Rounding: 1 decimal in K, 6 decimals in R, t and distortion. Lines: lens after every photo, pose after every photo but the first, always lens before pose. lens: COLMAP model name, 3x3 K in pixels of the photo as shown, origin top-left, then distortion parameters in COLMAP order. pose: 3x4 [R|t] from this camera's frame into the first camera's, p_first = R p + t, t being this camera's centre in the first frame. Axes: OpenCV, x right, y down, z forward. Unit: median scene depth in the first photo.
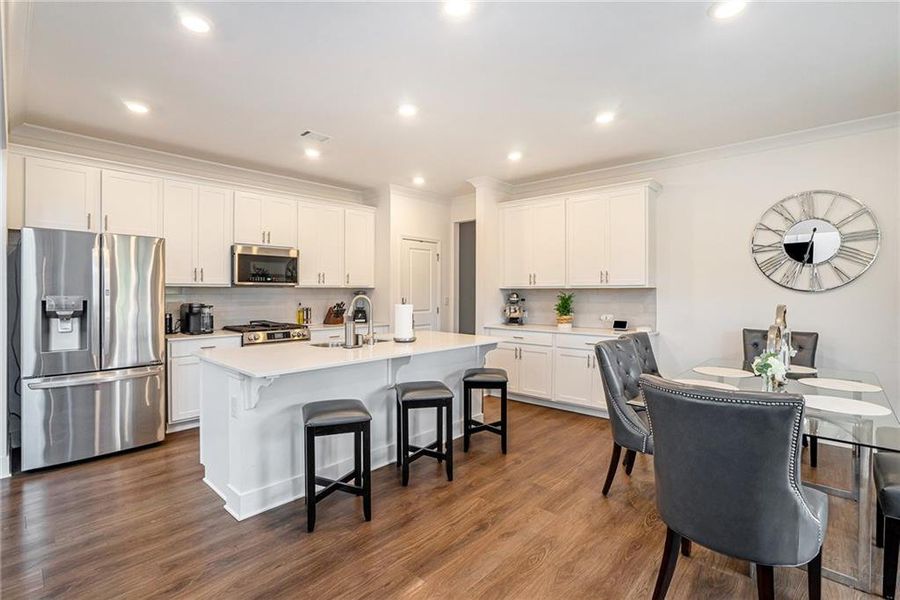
lens RADIAL K [[423.7, 0, 447.5], [0, 423.7, 293.7], [0, 0, 1]] dist [-0.020956, 0.000612]
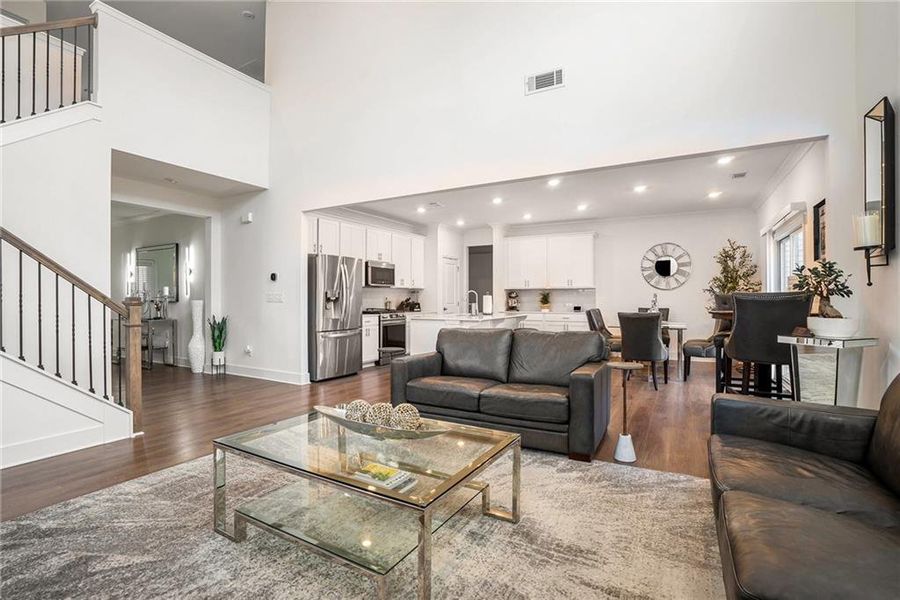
lens RADIAL K [[423.7, 0, 446.1], [0, 423.7, 300.4], [0, 0, 1]] dist [-0.020956, 0.000612]
pose [[0.975046, -0.002742, 0.221986, -0.527018], [0.002925, 0.999996, -0.000497, 0.035828], [-0.221984, 0.001134, 0.975050, -0.636363]]
